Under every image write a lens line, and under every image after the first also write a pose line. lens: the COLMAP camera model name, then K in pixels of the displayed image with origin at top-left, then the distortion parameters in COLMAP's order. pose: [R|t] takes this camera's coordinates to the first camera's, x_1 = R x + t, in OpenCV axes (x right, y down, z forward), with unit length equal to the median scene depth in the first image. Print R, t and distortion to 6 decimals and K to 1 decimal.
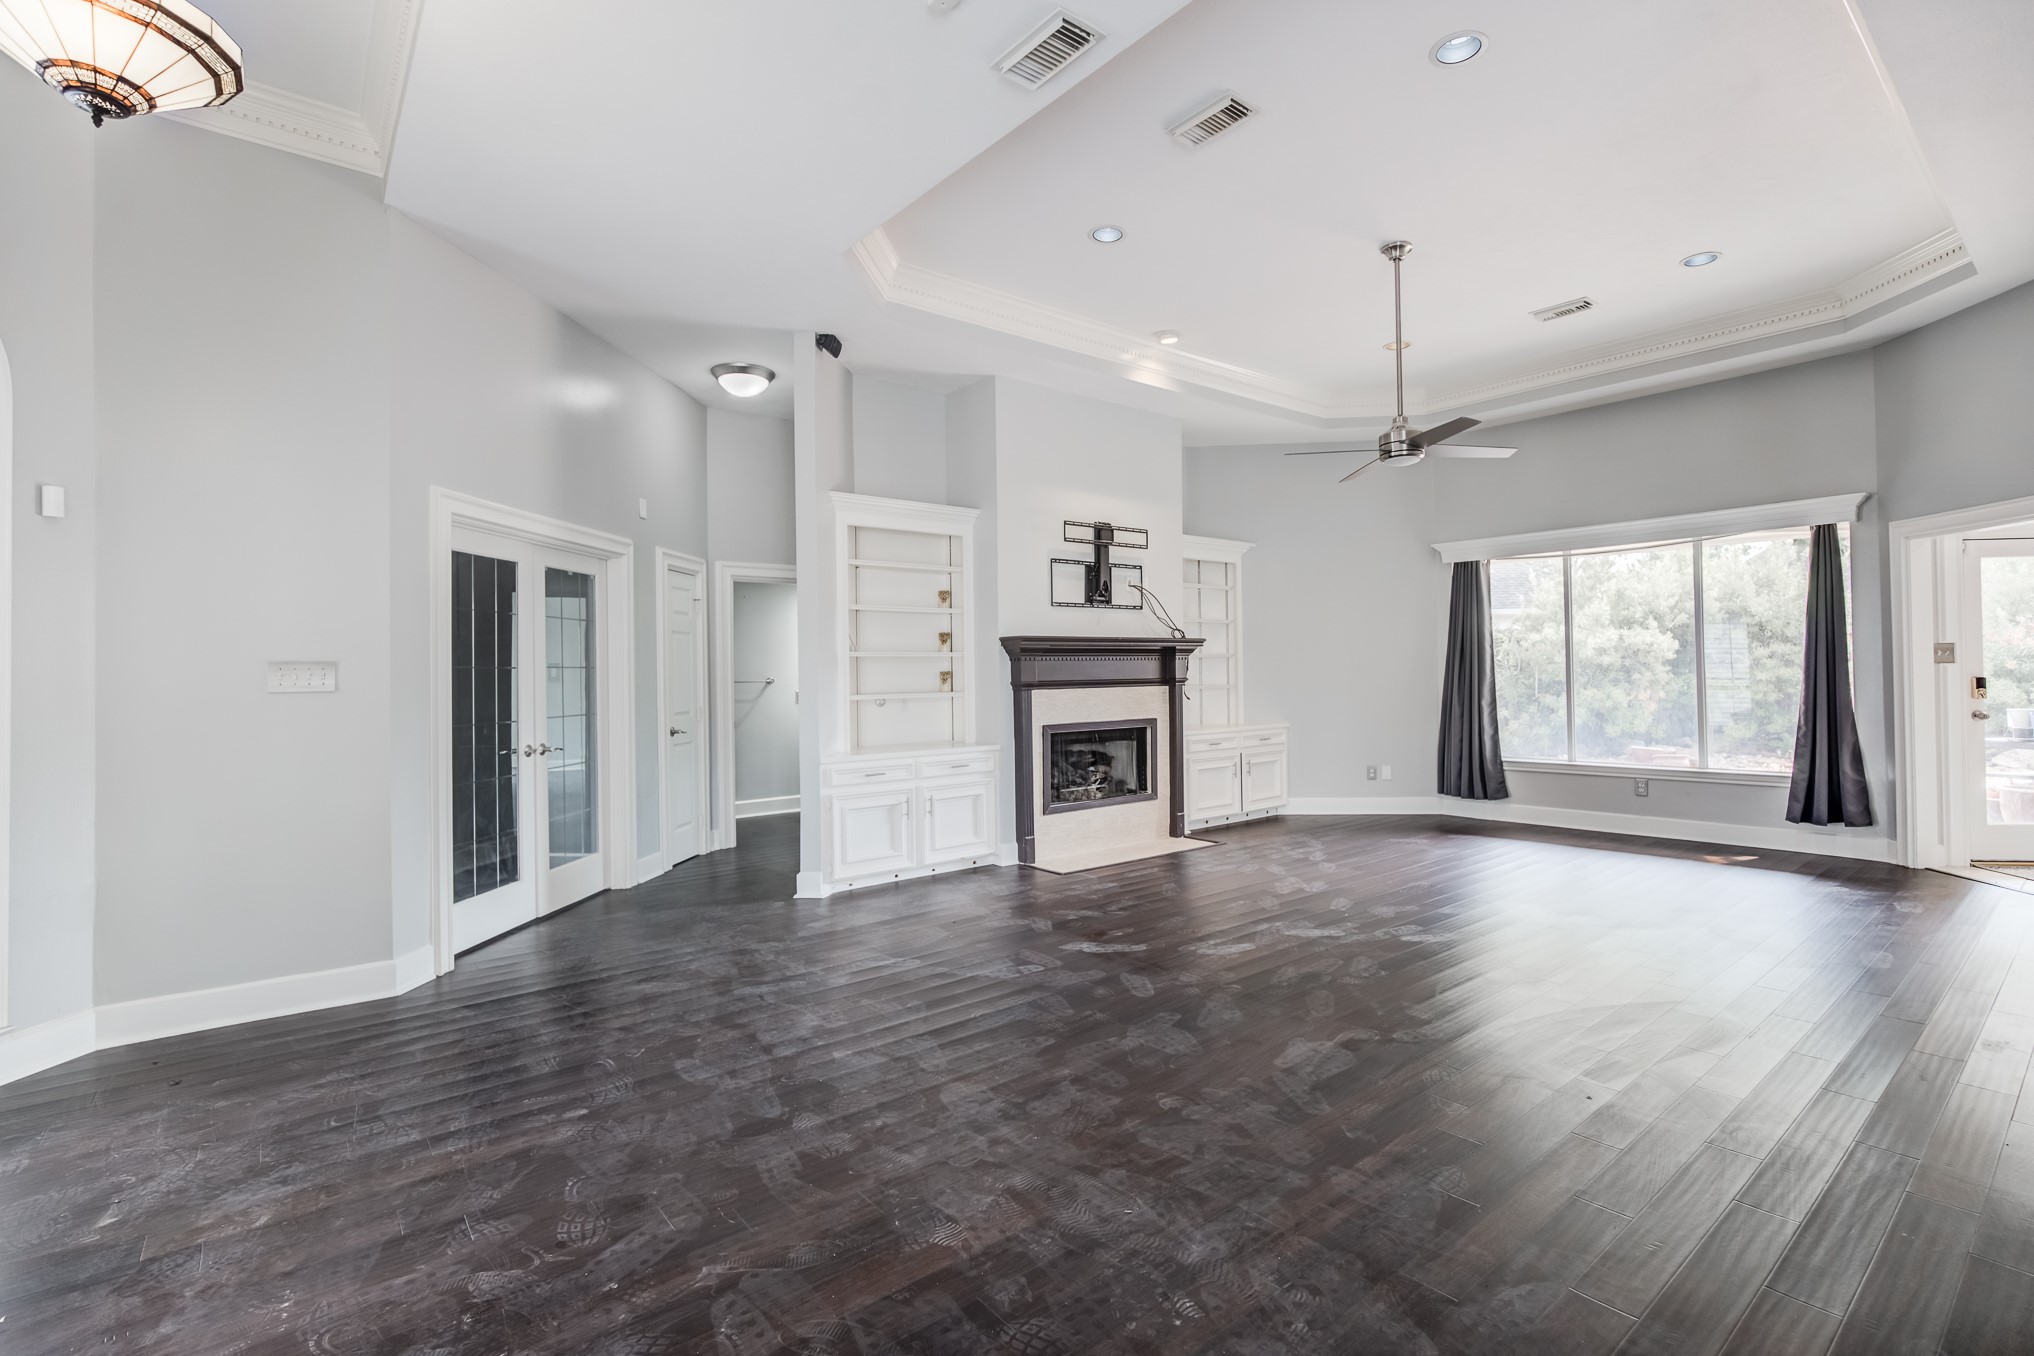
lens RADIAL K [[936.6, 0, 1020.1], [0, 936.6, 657.3], [0, 0, 1]] dist [-0.014908, 0.002839]
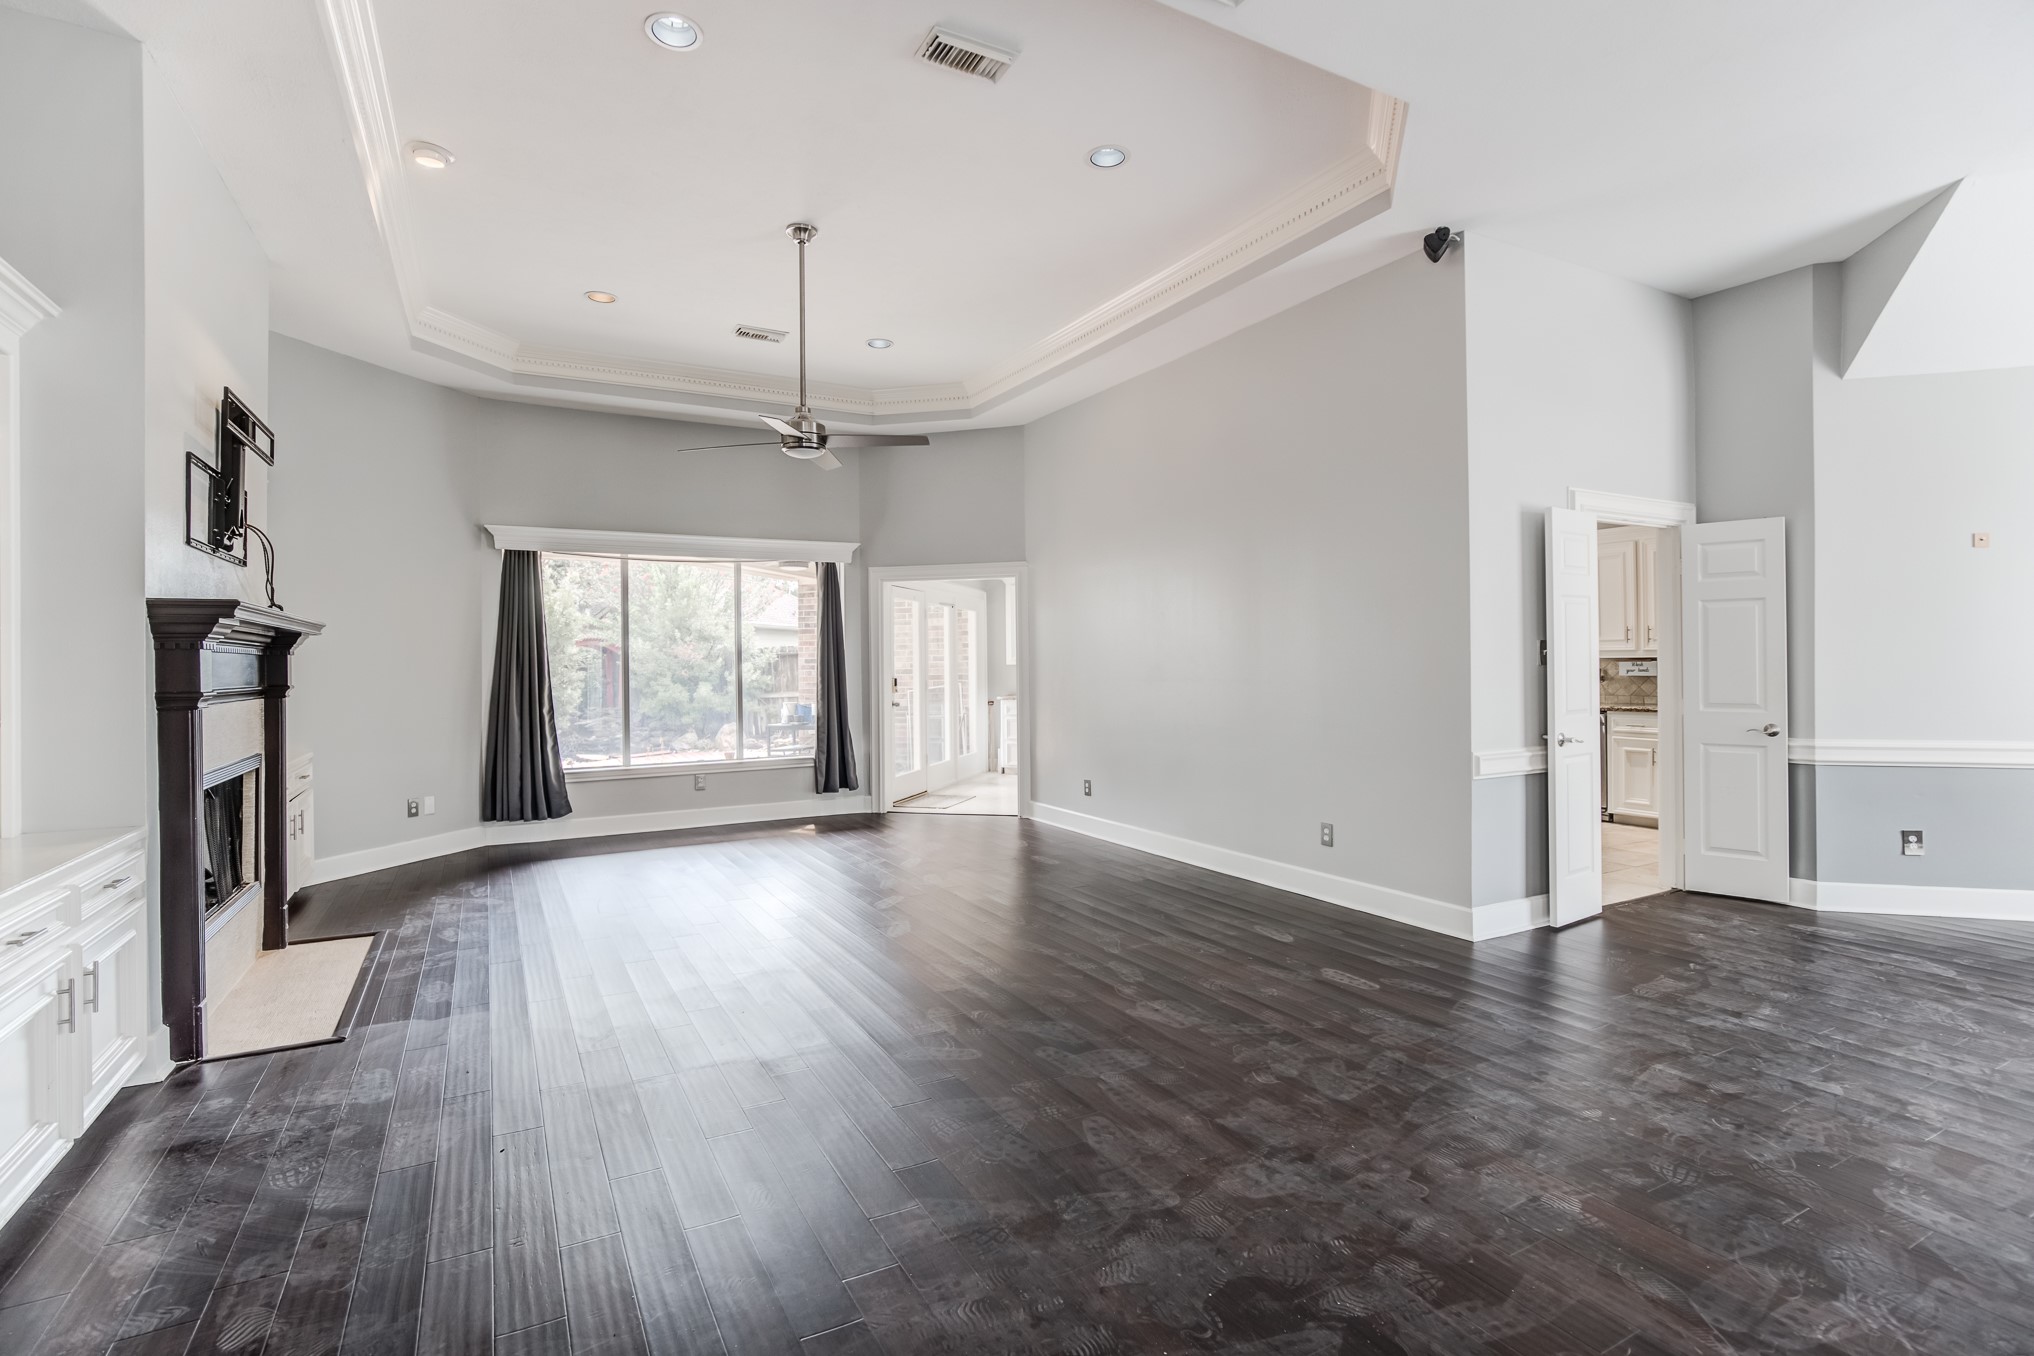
lens RADIAL K [[973.7, 0, 1019.9], [0, 973.7, 662.3], [0, 0, 1]] dist [-0.019527, 0.007382]
pose [[0.172322, 0.015518, 0.984918, -0.404615], [-0.008656, 0.999861, -0.014239, 0.013454], [-0.985003, -0.006072, 0.172432, 0.459172]]
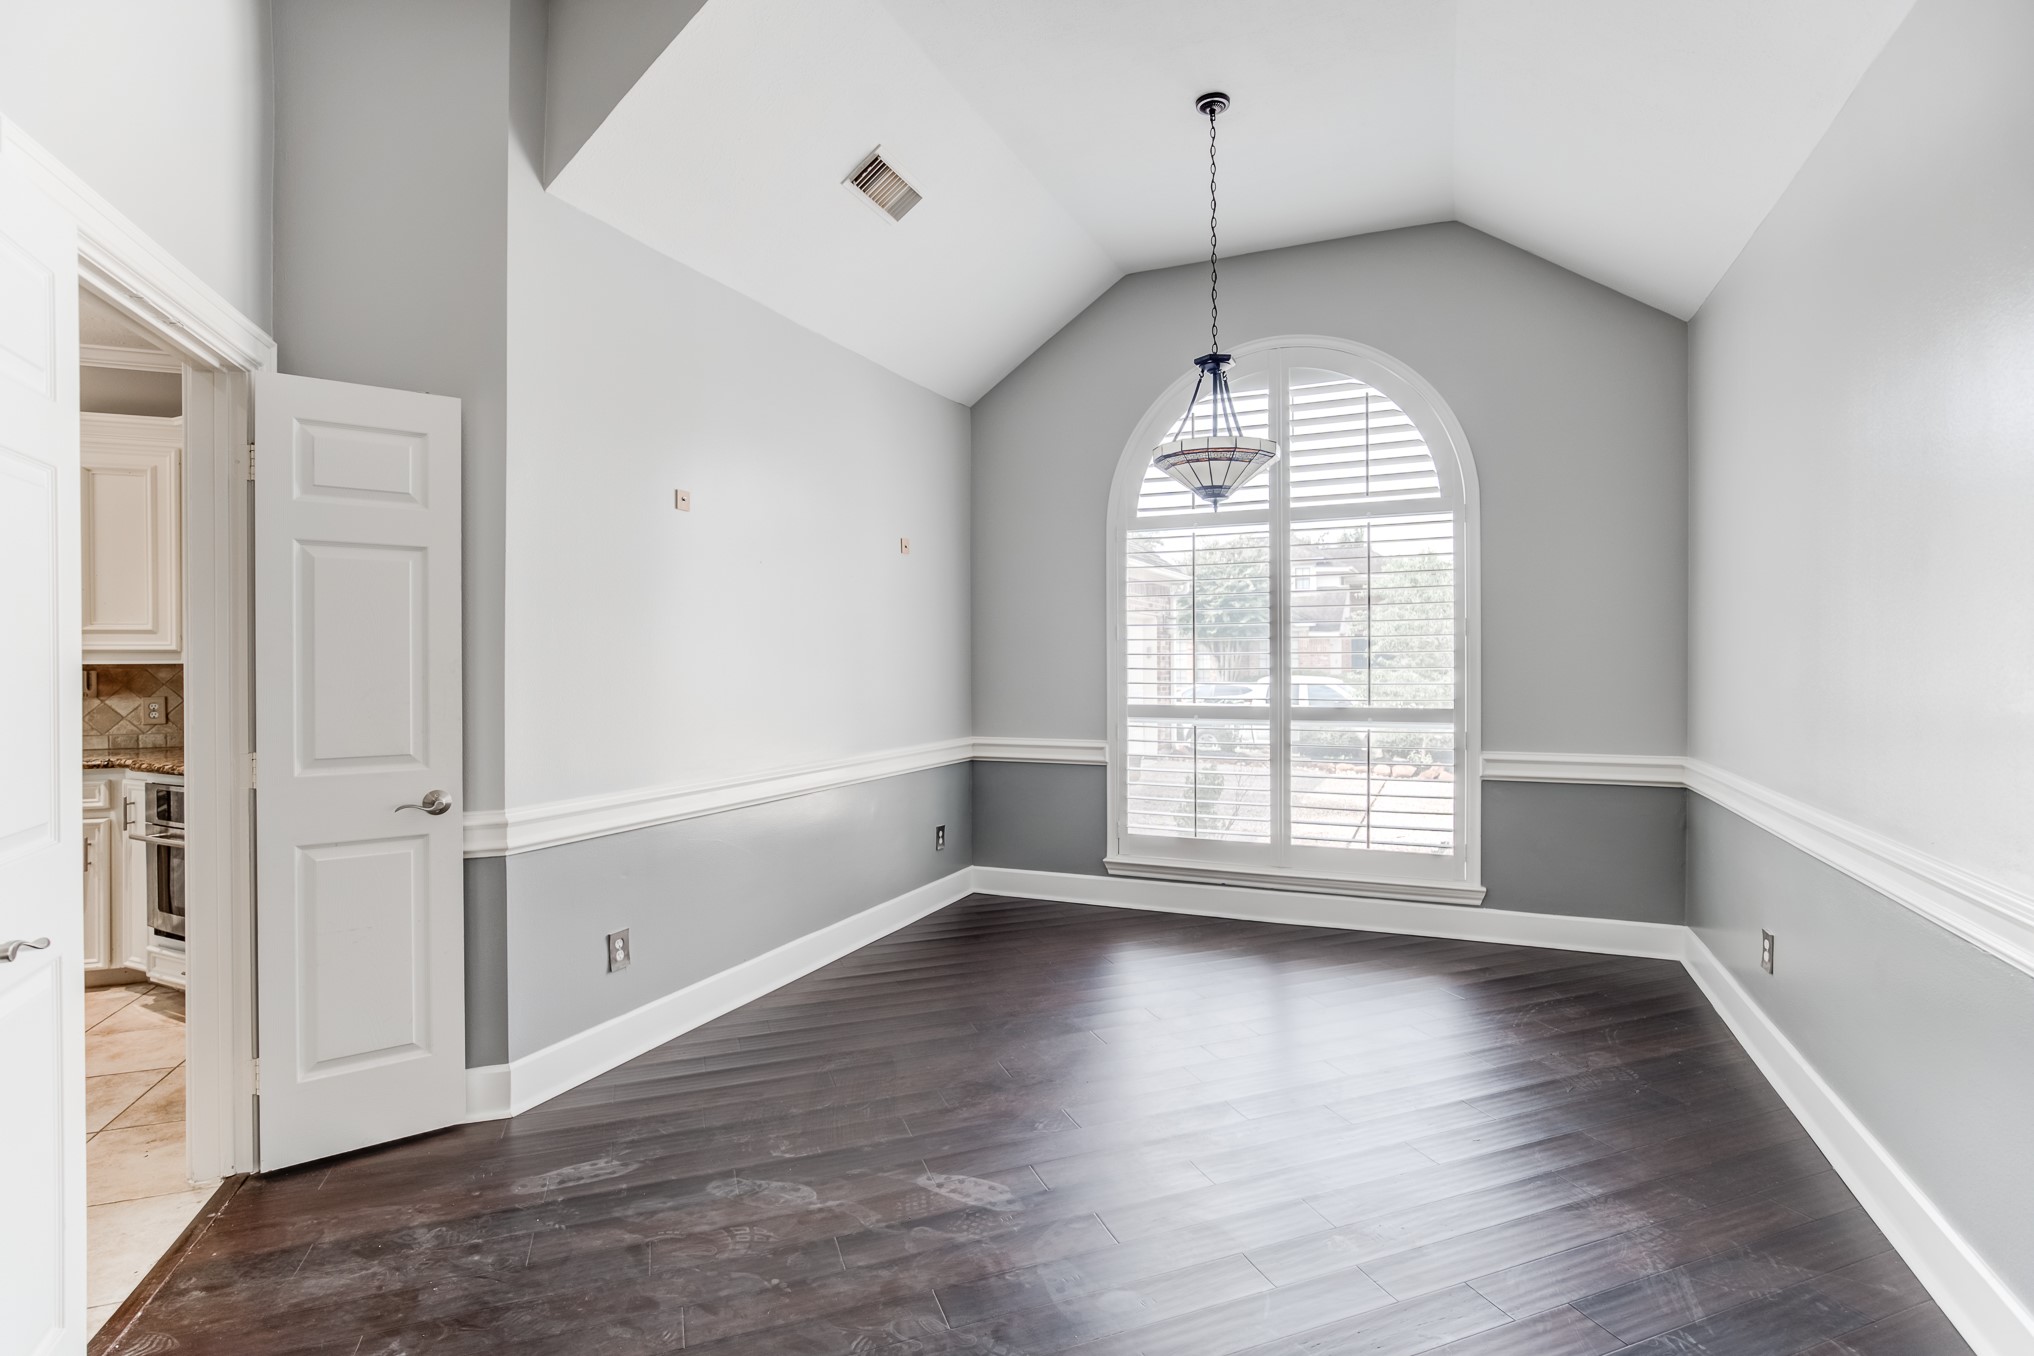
lens RADIAL K [[973.7, 0, 1023.5], [0, 973.7, 665.0], [0, 0, 1]] dist [-0.019527, 0.007382]
pose [[-0.949519, 0.022041, 0.312934, 0.095489], [0.016681, 0.999665, -0.019794, 0.006455], [-0.313266, -0.013575, -0.949569, 0.308177]]
